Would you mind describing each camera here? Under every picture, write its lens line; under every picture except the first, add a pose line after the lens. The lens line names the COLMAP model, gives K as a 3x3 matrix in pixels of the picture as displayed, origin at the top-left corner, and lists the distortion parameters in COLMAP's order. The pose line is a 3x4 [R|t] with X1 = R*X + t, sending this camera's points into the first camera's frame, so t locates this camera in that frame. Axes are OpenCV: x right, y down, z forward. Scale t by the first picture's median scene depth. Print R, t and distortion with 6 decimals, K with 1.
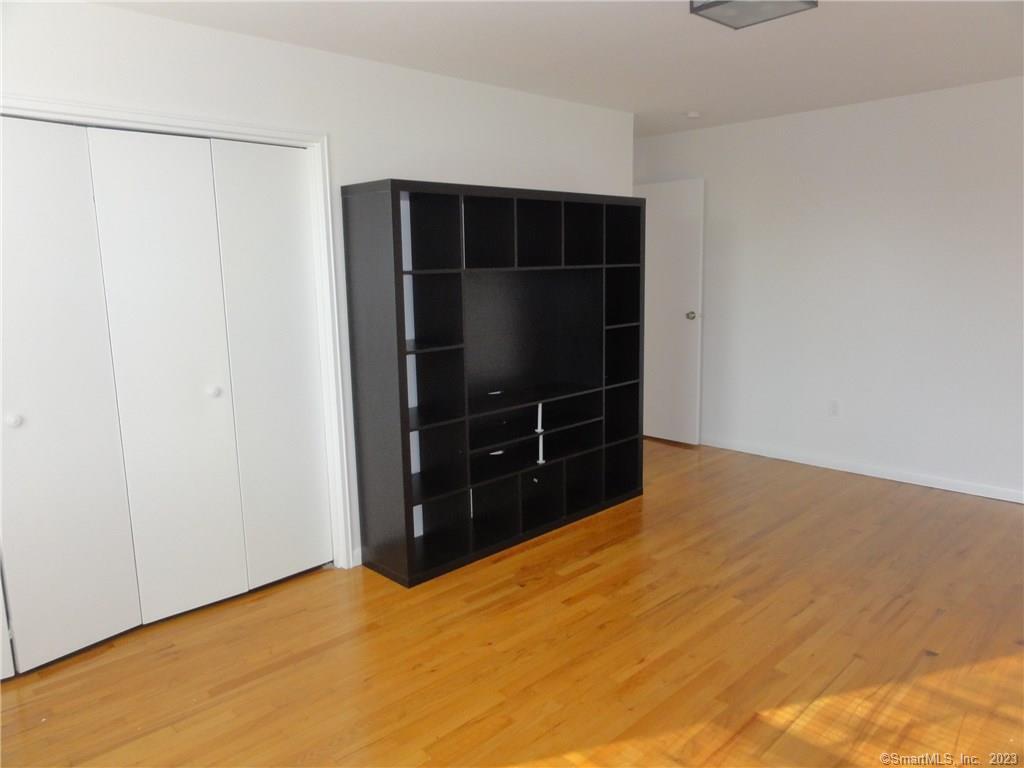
lens RADIAL K [[720.8, 0, 515.2], [0, 720.8, 385.2], [0, 0, 1]] dist [0.003525, 0.001970]
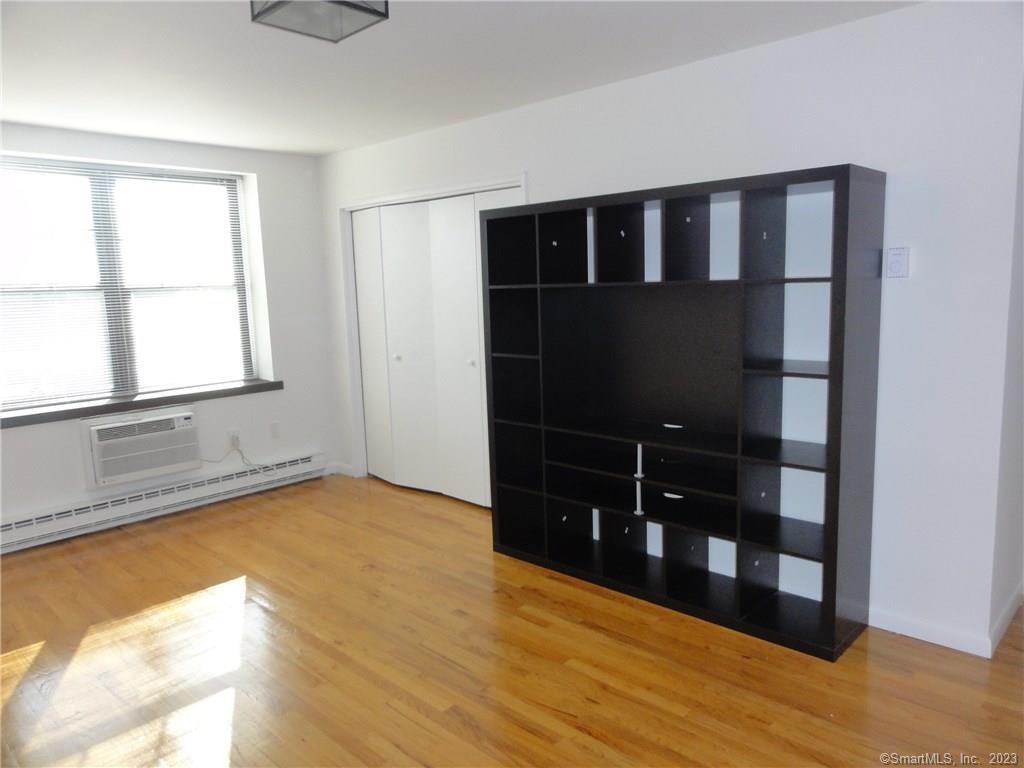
lens RADIAL K [[720.8, 0, 515.2], [0, 720.8, 385.2], [0, 0, 1]] dist [0.003525, 0.001970]
pose [[0.040904, 0.164910, -0.985460, 0.910255], [-0.137320, 0.977854, 0.157937, -0.166329], [0.989682, 0.128863, 0.062643, 0.855291]]
